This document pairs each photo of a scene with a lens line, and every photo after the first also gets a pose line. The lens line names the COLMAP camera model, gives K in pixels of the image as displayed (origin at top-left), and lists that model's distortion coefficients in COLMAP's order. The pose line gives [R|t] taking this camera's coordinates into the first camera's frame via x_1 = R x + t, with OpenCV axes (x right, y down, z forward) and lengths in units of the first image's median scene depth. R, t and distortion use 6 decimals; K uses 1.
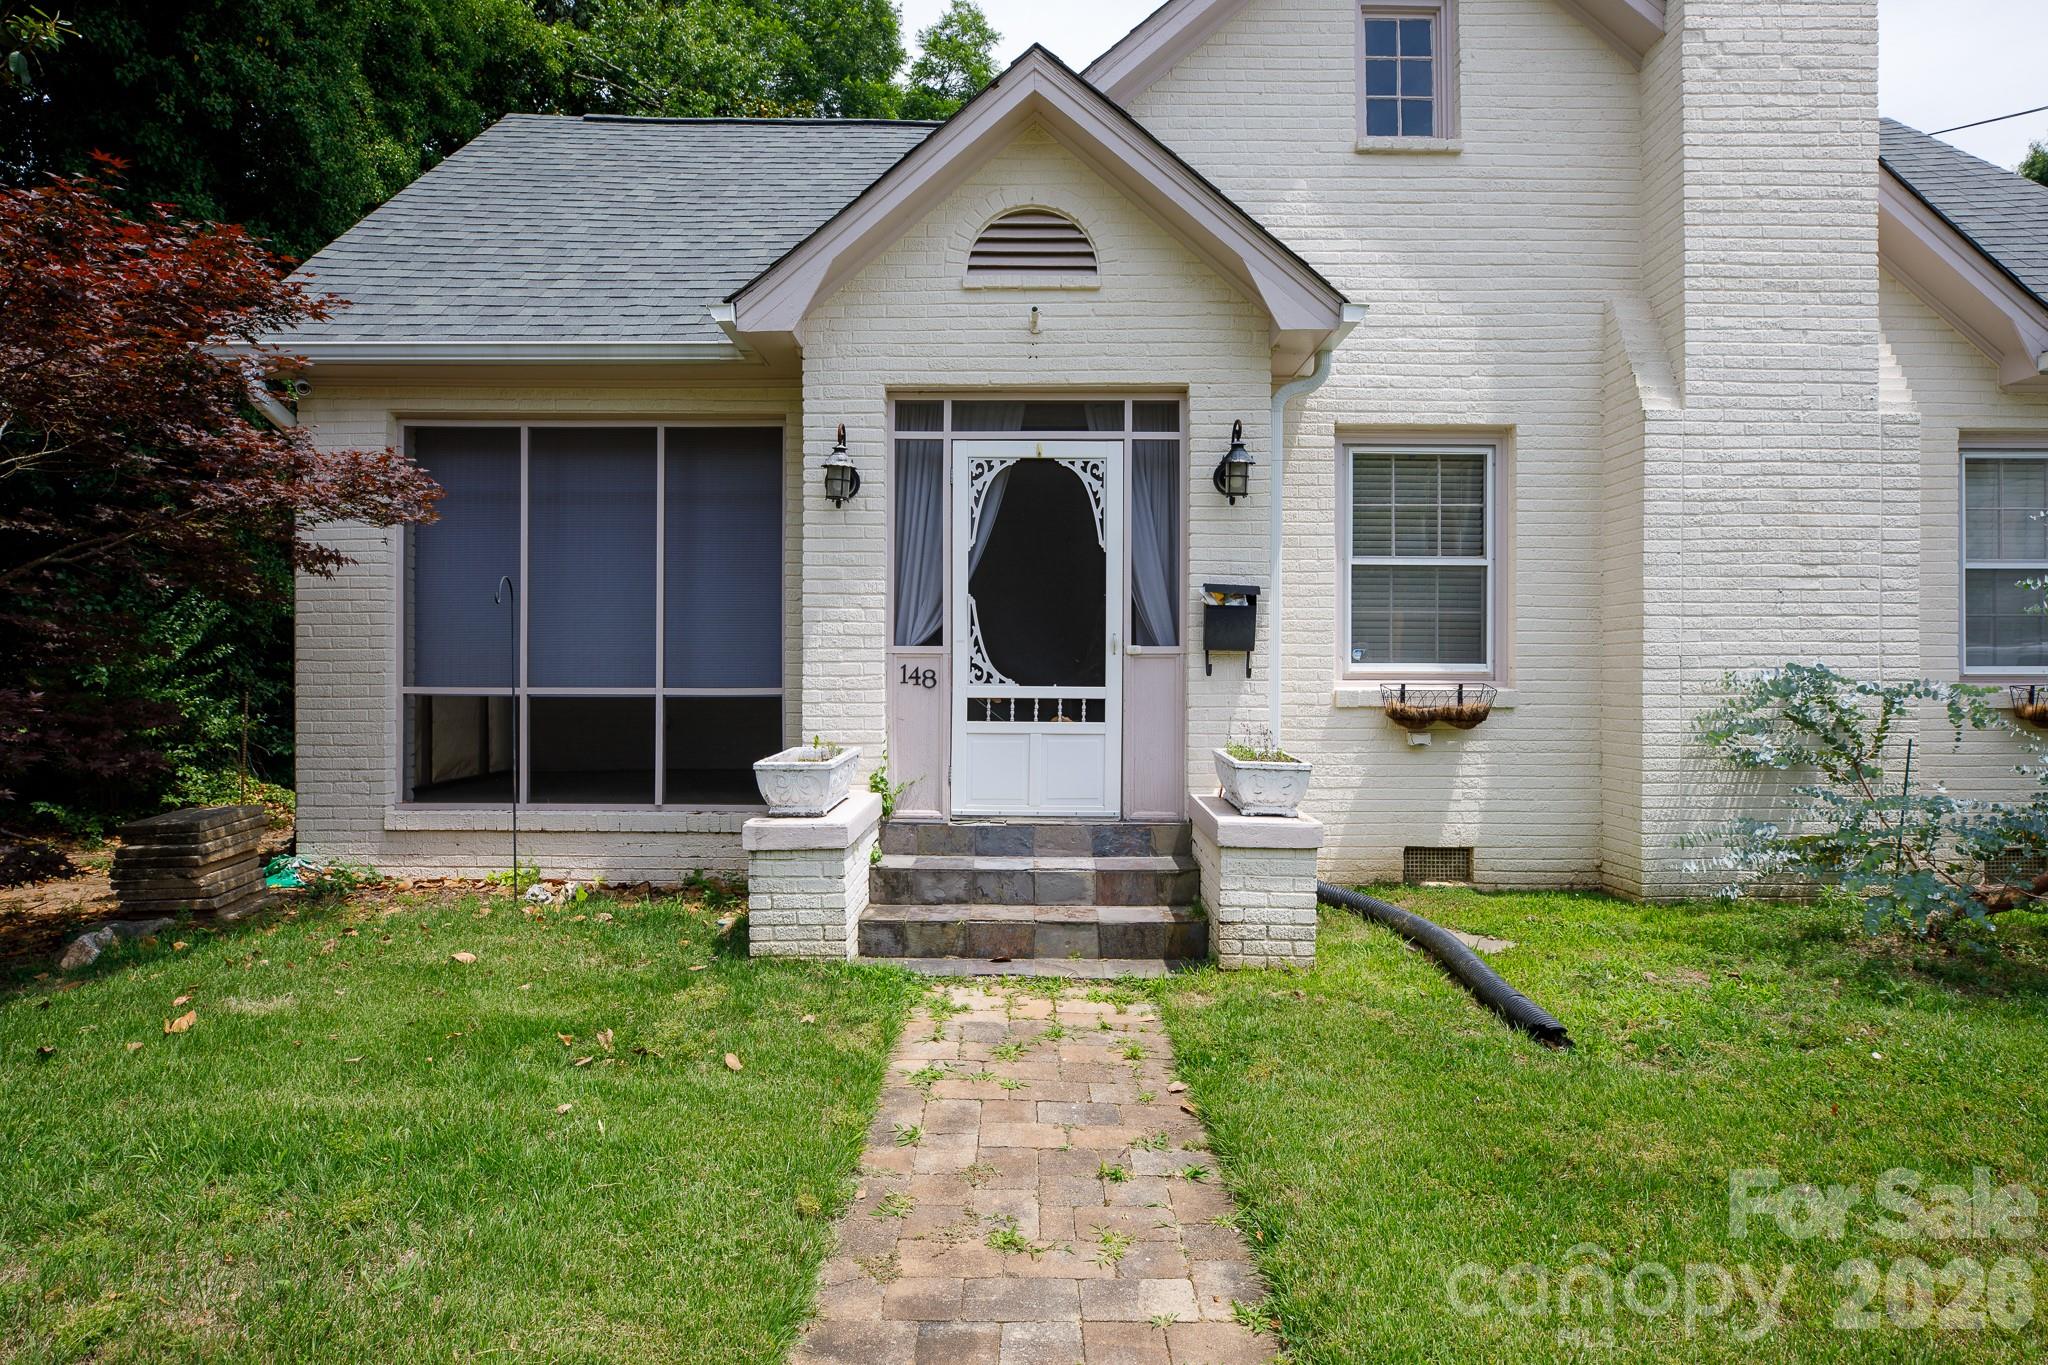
lens RADIAL K [[1206.2, 0, 1024.0], [0, 1206.2, 682.5], [0, 0, 1]] dist [-0.013175, 0.003412]
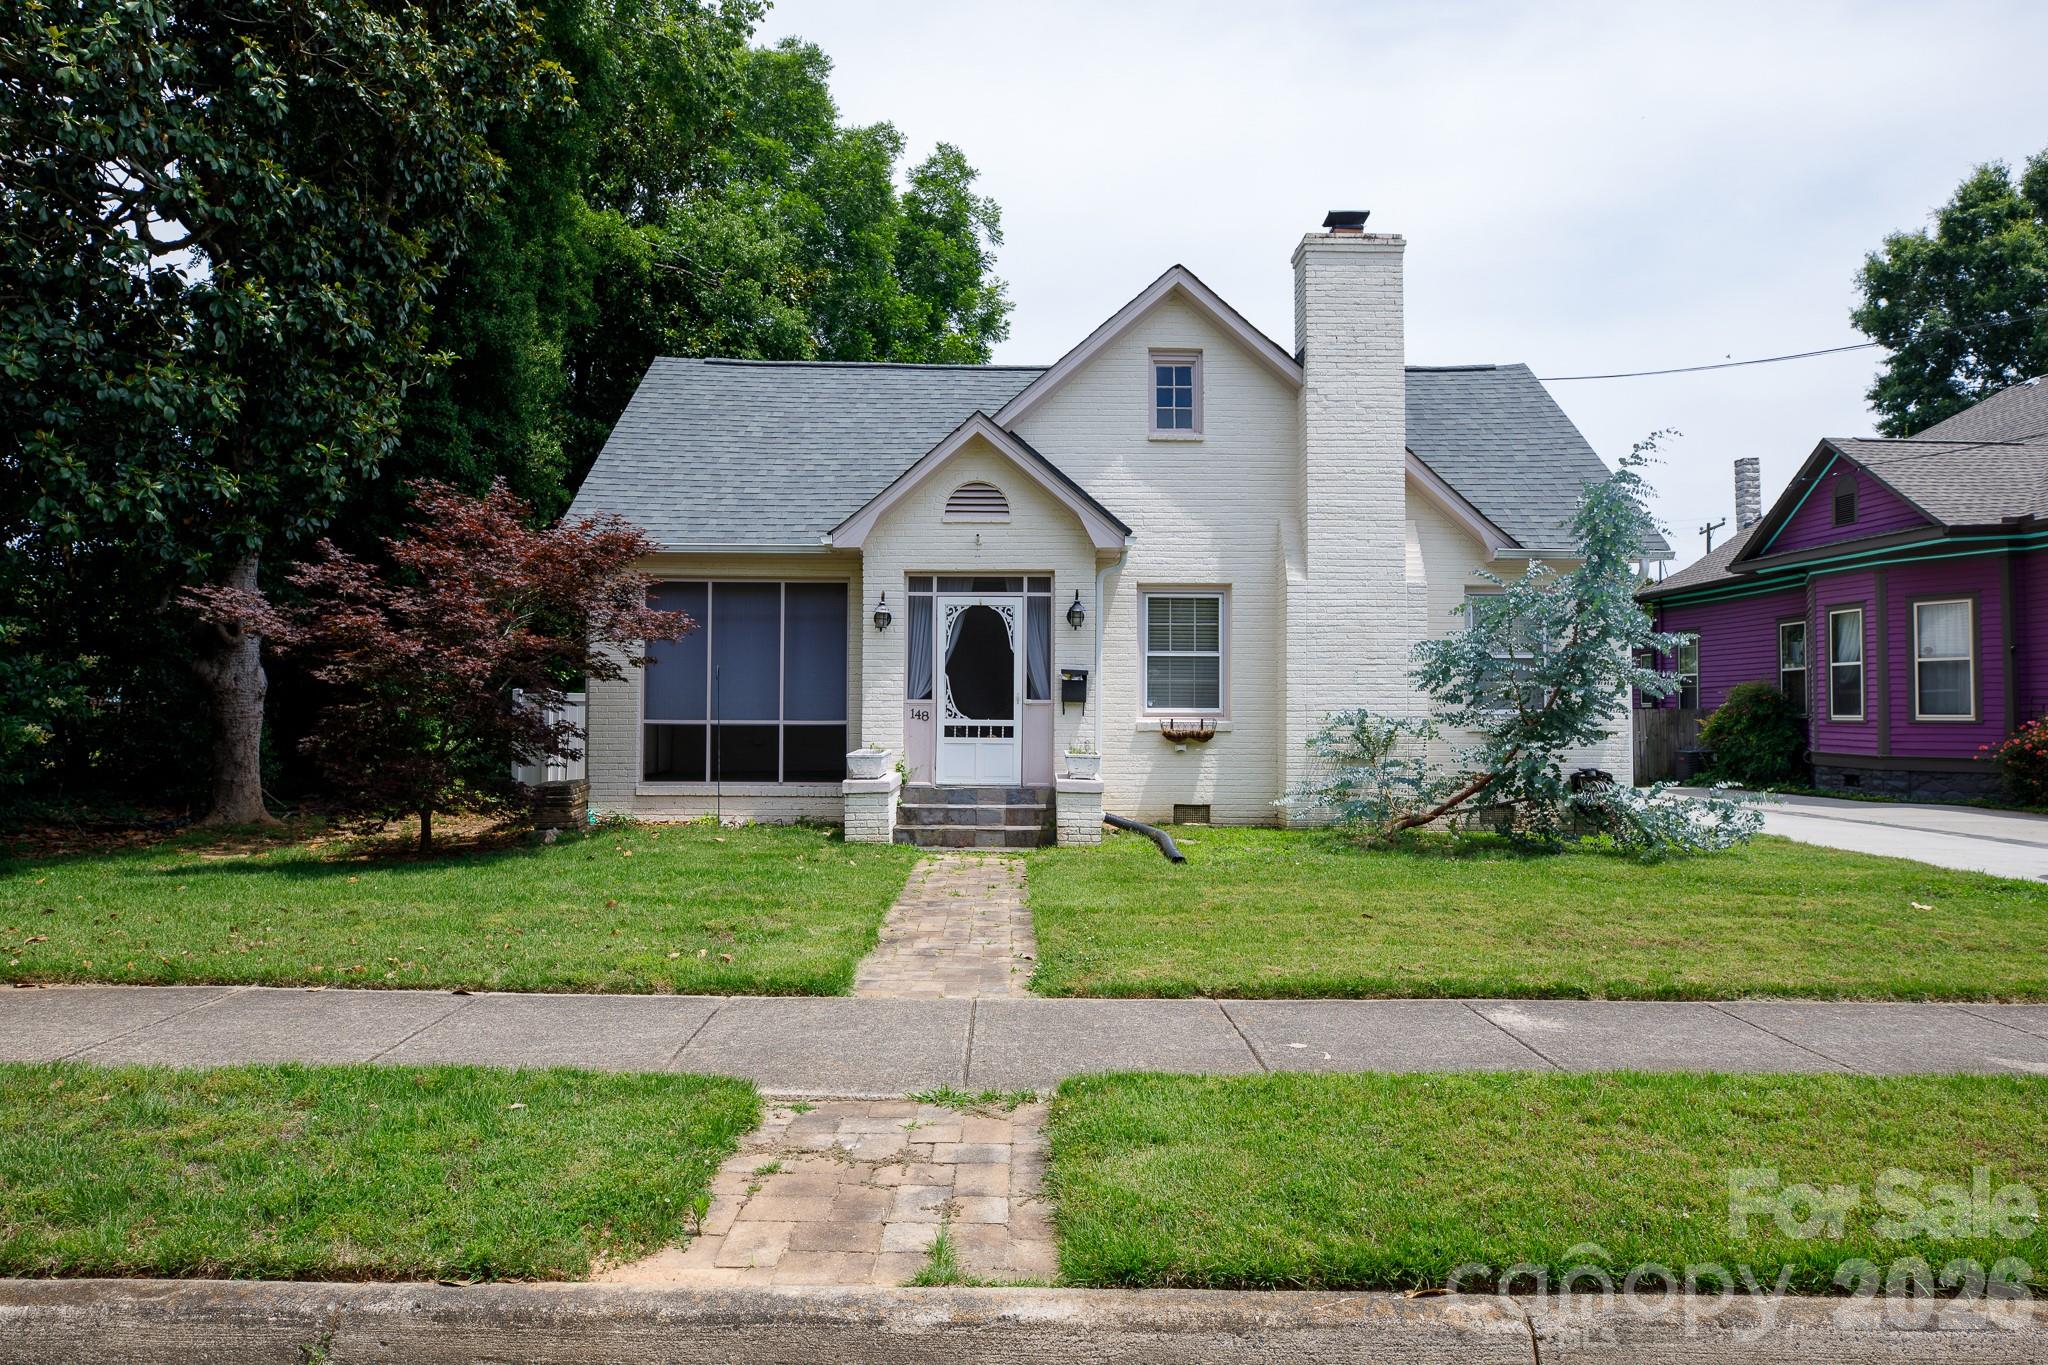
lens RADIAL K [[1344.4, 0, 1024.0], [0, 1344.4, 682.5], [0, 0, 1]] dist [-0.000672, -0.000242]
pose [[0.999973, 0.001368, 0.007275, 0.068121], [-0.001177, 0.999658, -0.026135, -0.000394], [-0.007308, 0.026125, 0.999632, -1.219594]]
